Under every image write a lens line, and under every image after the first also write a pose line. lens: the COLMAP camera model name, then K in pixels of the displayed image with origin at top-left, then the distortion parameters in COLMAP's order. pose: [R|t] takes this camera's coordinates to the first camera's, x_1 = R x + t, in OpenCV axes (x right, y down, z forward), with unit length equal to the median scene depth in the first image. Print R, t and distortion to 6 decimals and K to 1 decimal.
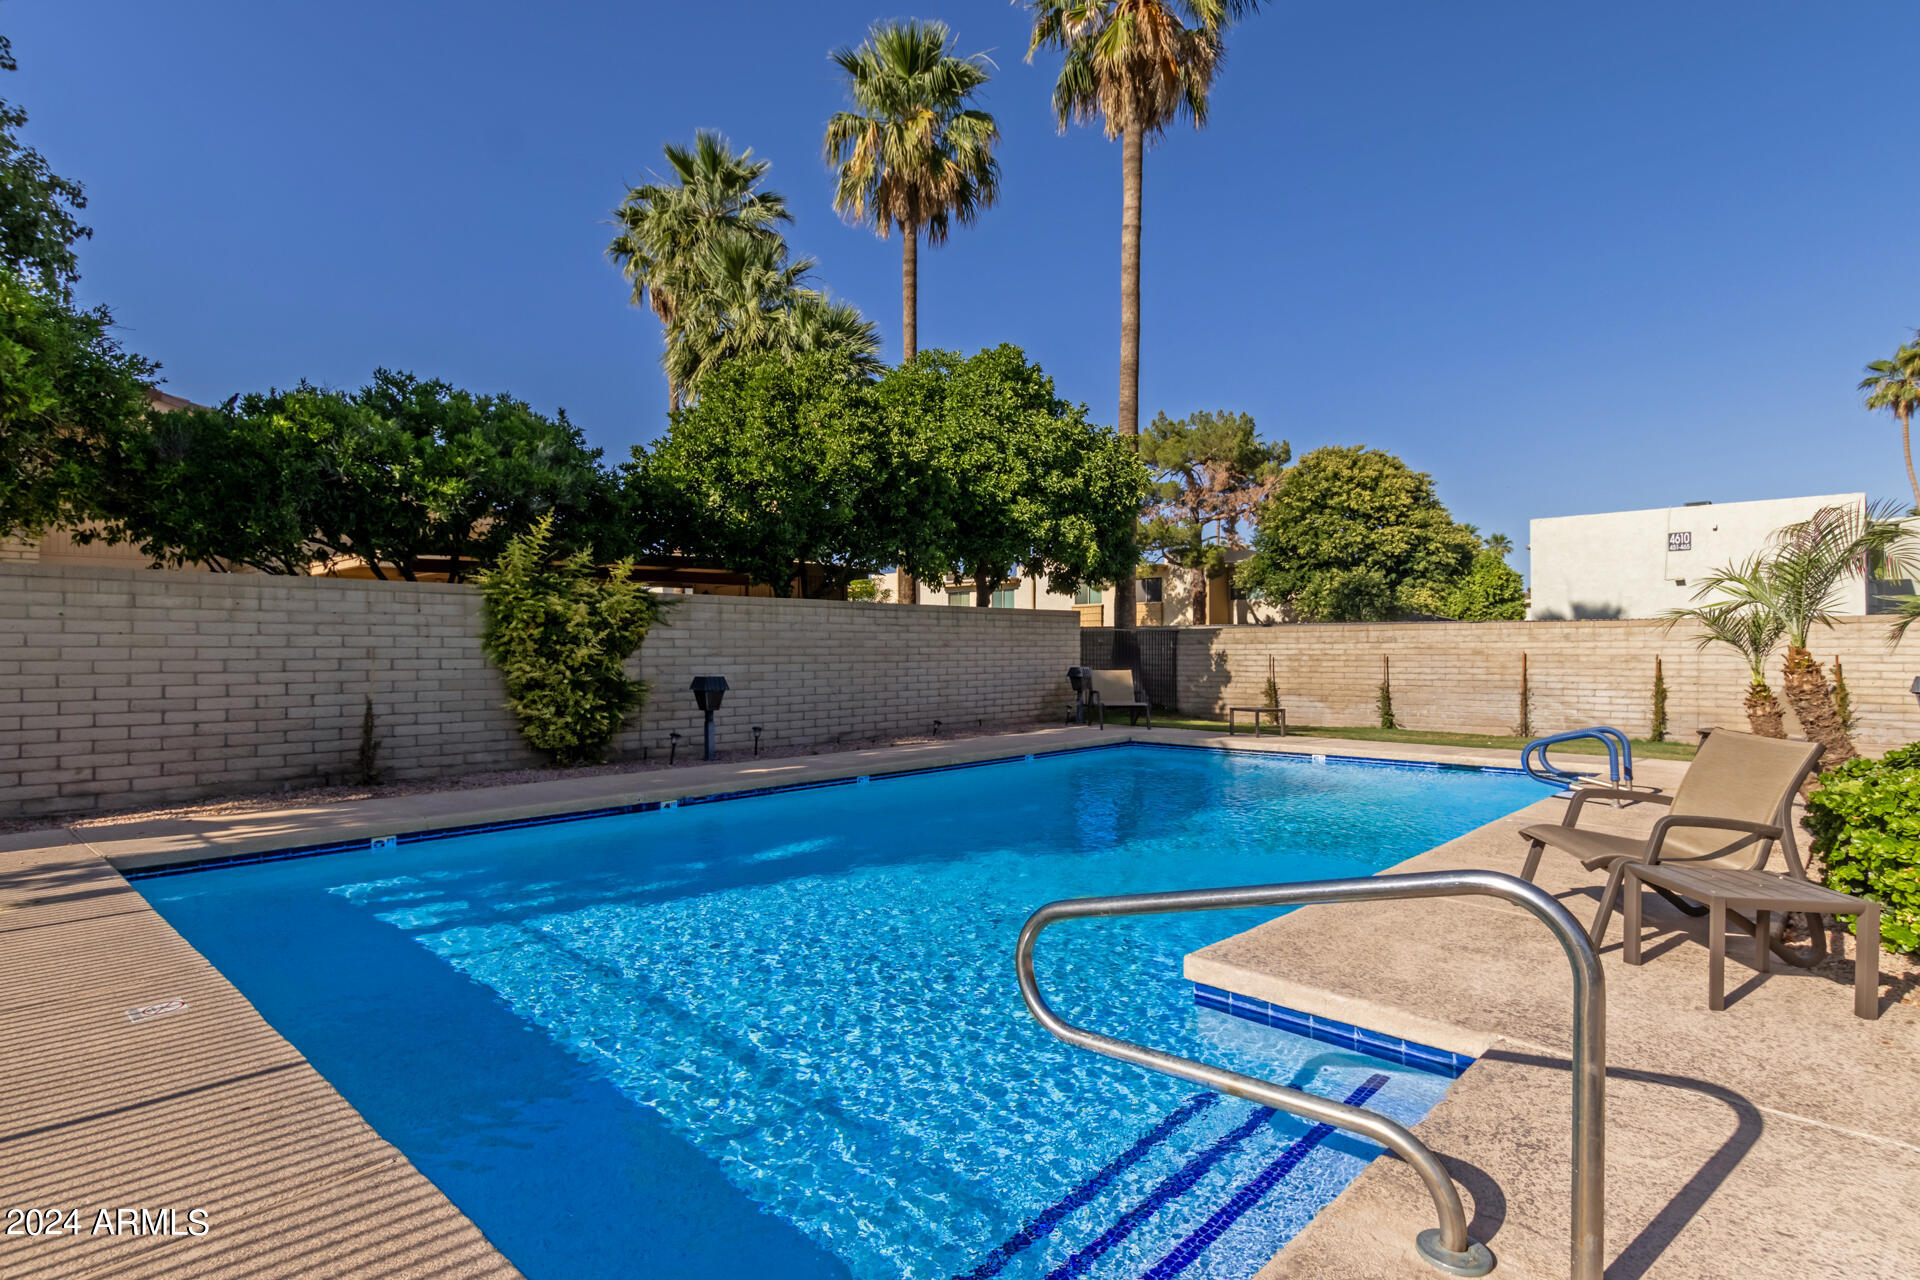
lens RADIAL K [[980.8, 0, 960.0], [0, 980.8, 640.0], [0, 0, 1]] dist [-0.001861, -0.000168]
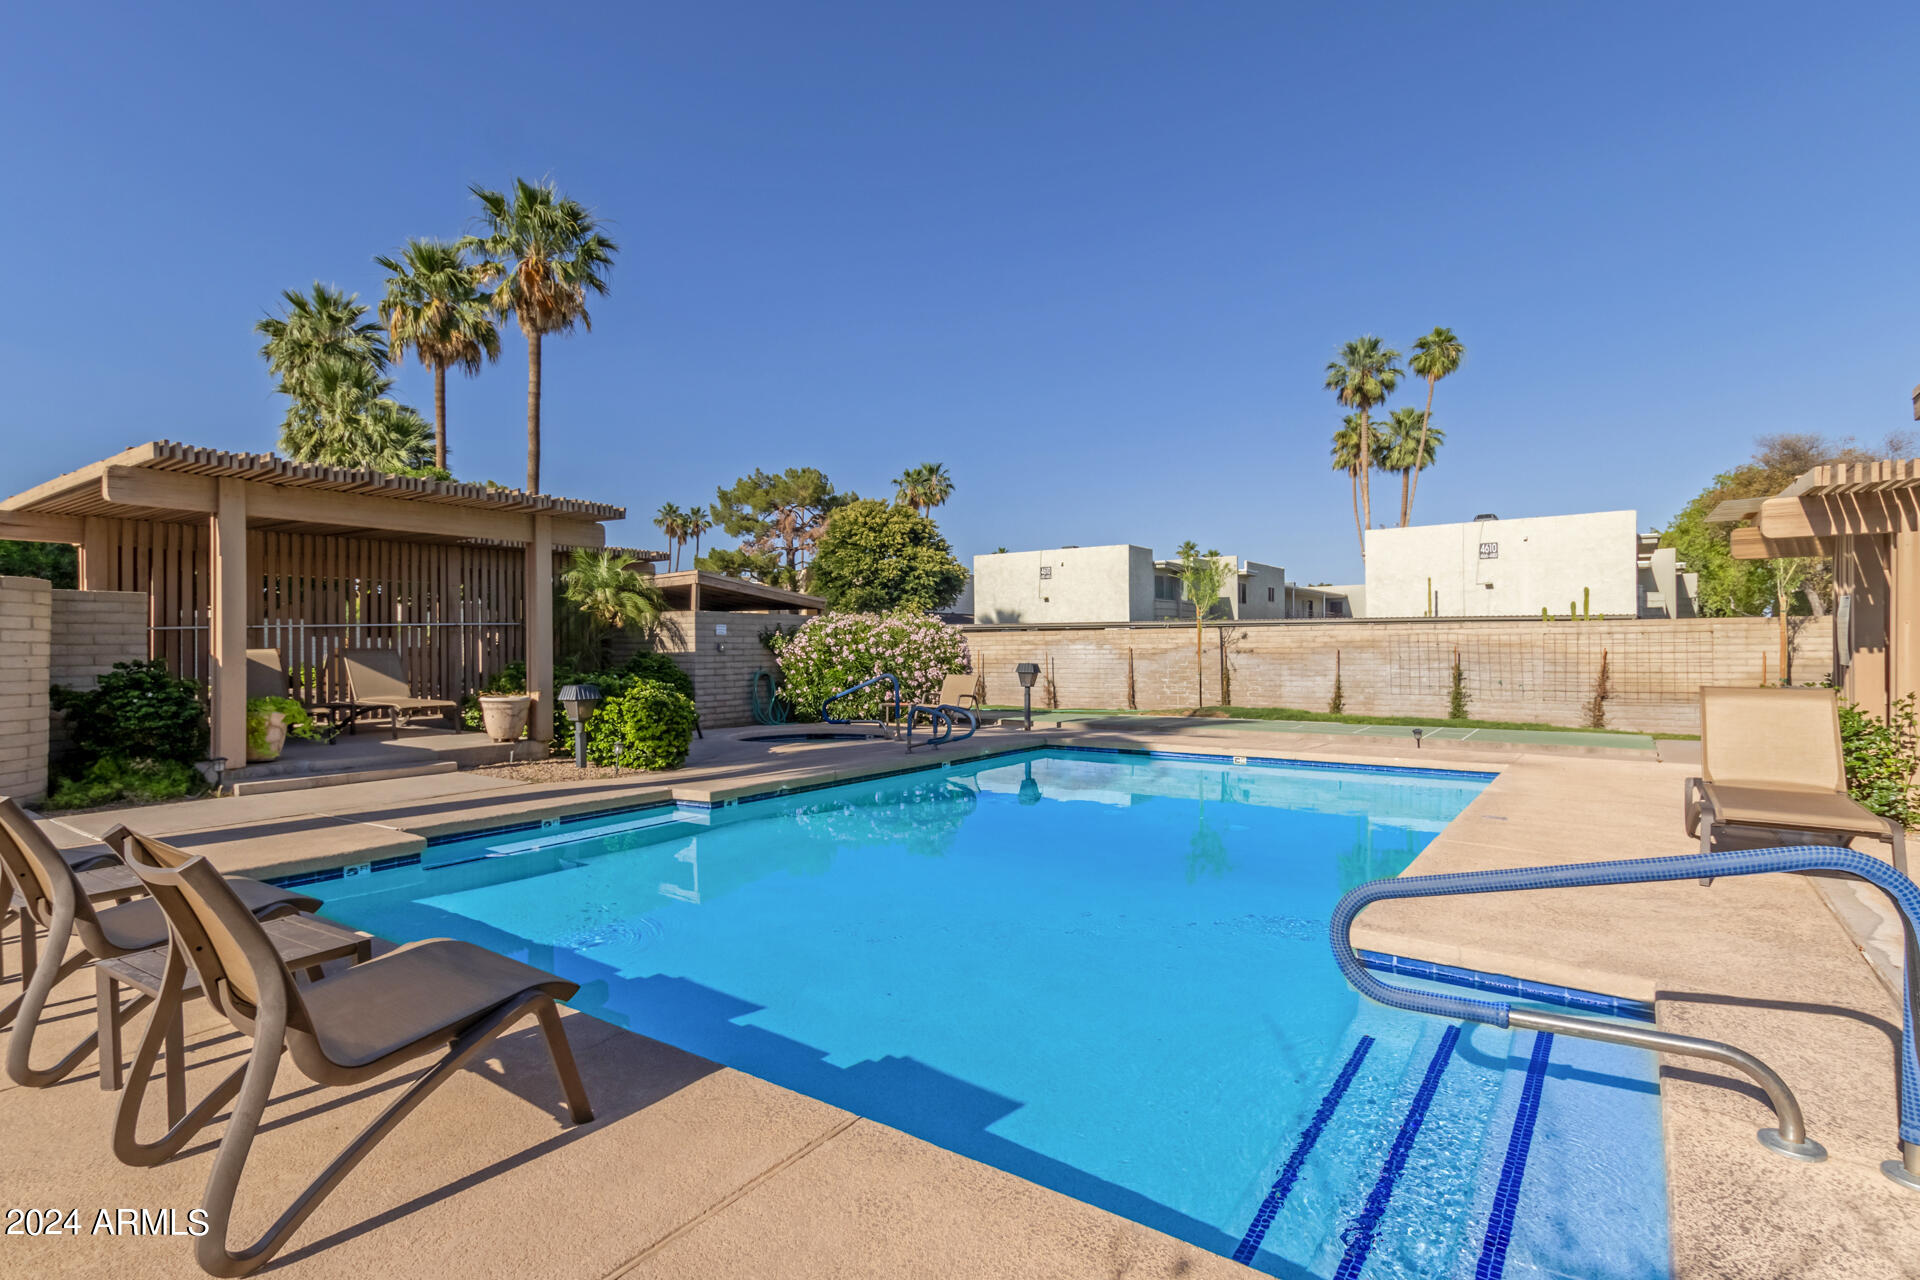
lens RADIAL K [[941.7, 0, 960.0], [0, 941.7, 640.0], [0, 0, 1]] dist [0.002370, -0.000186]
pose [[0.989232, -0.000916, 0.146353, 0.433827], [0.000730, 0.999999, 0.001328, 0.000505], [-0.146354, -0.001207, 0.989232, -0.462882]]
